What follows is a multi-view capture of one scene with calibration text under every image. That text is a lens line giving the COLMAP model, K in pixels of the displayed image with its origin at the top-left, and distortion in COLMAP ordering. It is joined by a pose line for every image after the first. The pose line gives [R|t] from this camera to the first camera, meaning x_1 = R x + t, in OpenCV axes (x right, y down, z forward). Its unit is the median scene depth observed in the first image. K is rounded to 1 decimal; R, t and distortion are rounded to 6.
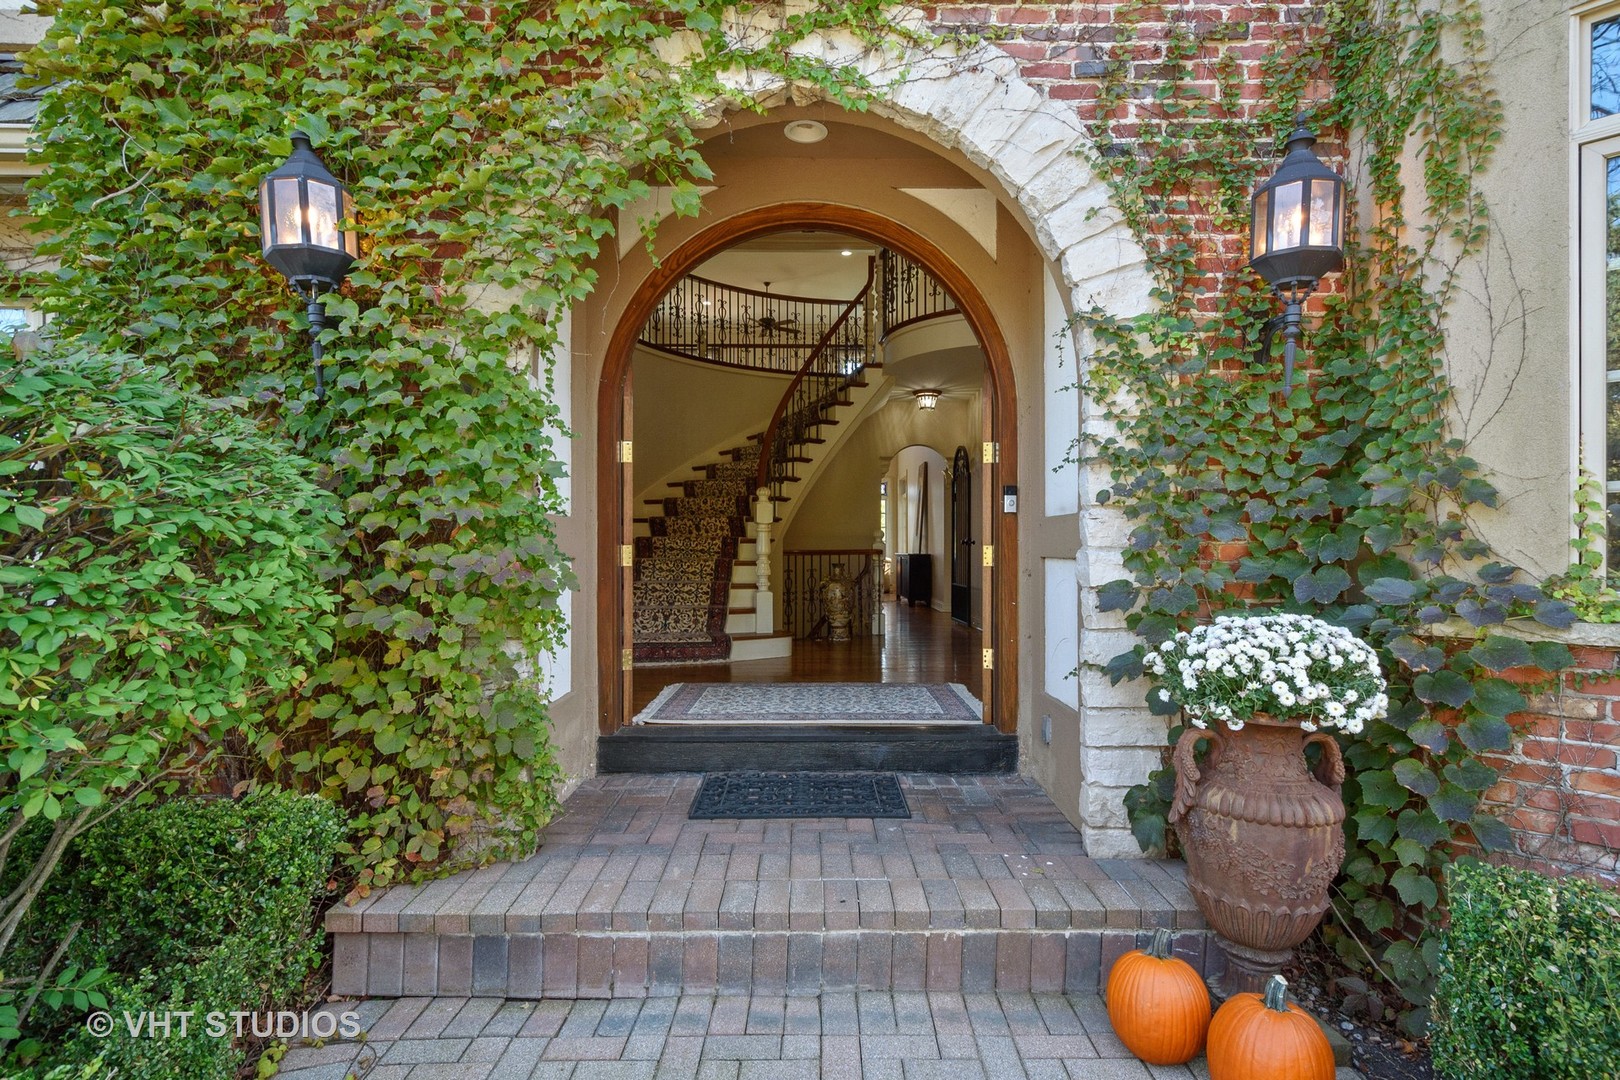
lens RADIAL K [[786.8, 0, 816.1], [0, 786.8, 537.0], [0, 0, 1]] dist [-0.013167, 0.000128]
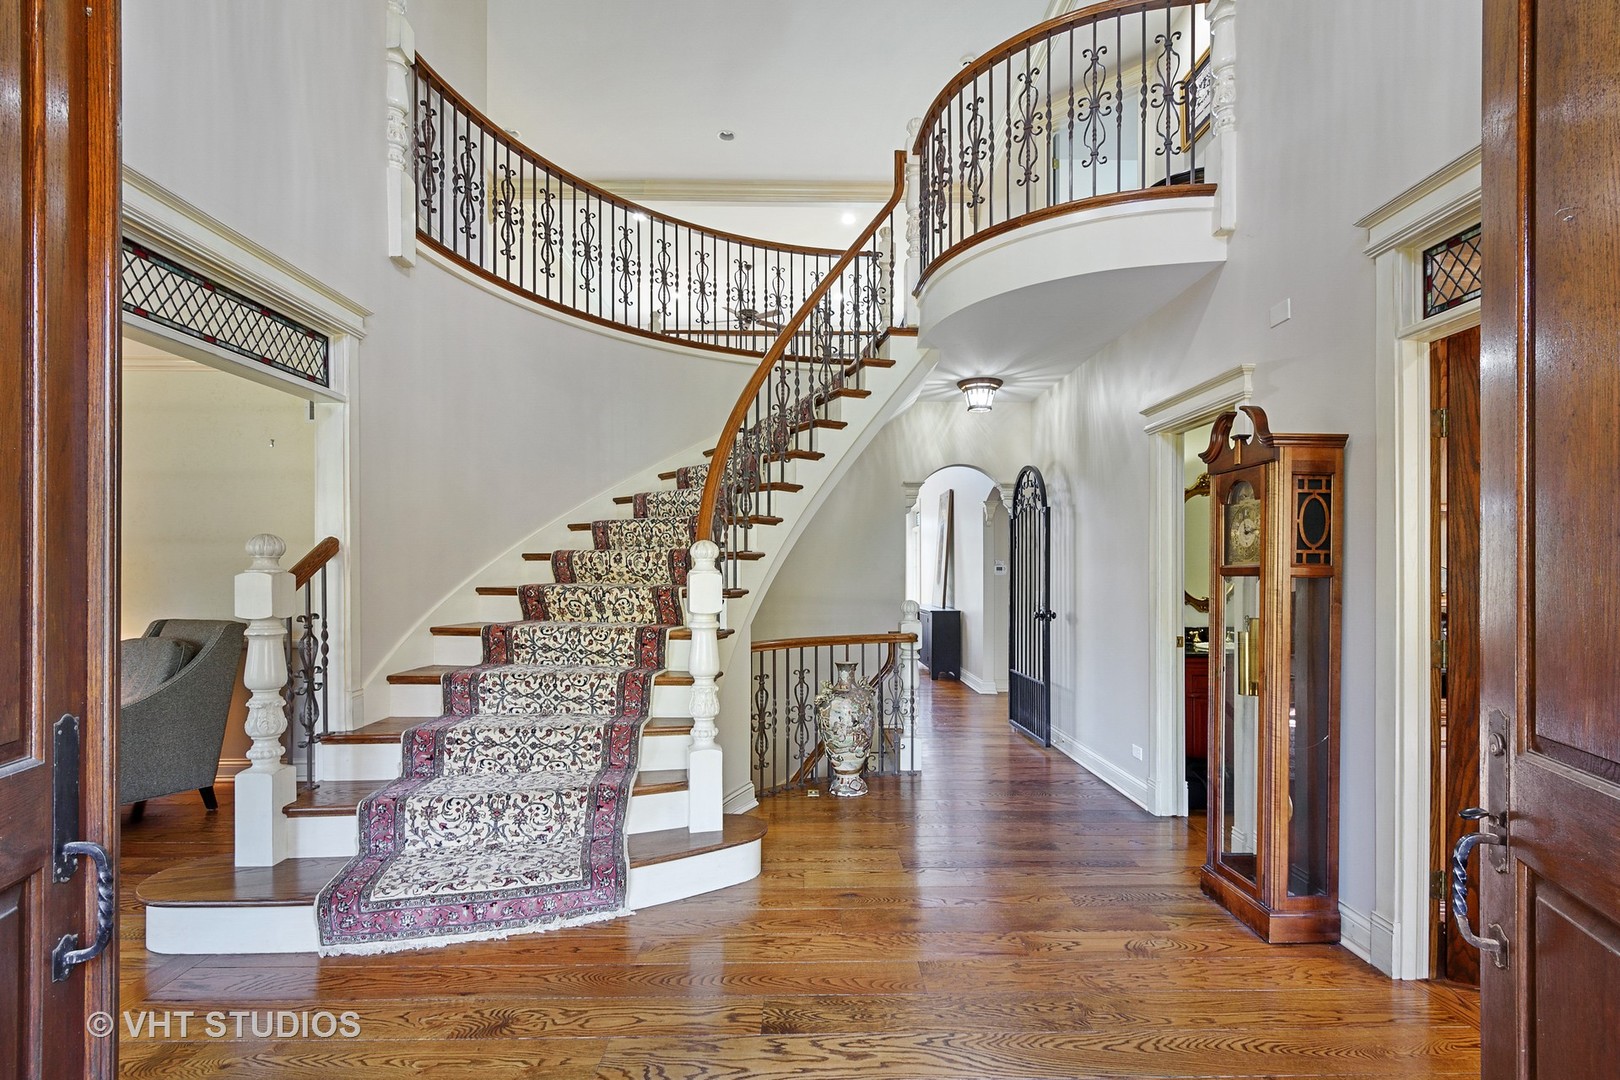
lens RADIAL K [[757.1, 0, 813.3], [0, 757.1, 560.5], [0, 0, 1]] dist [-0.001321, -0.000159]
pose [[0.999997, -0.000267, 0.002611, 0.002106], [0.000267, 1.000000, 0.000227, -0.043527], [-0.002611, -0.000227, 0.999997, 0.435151]]
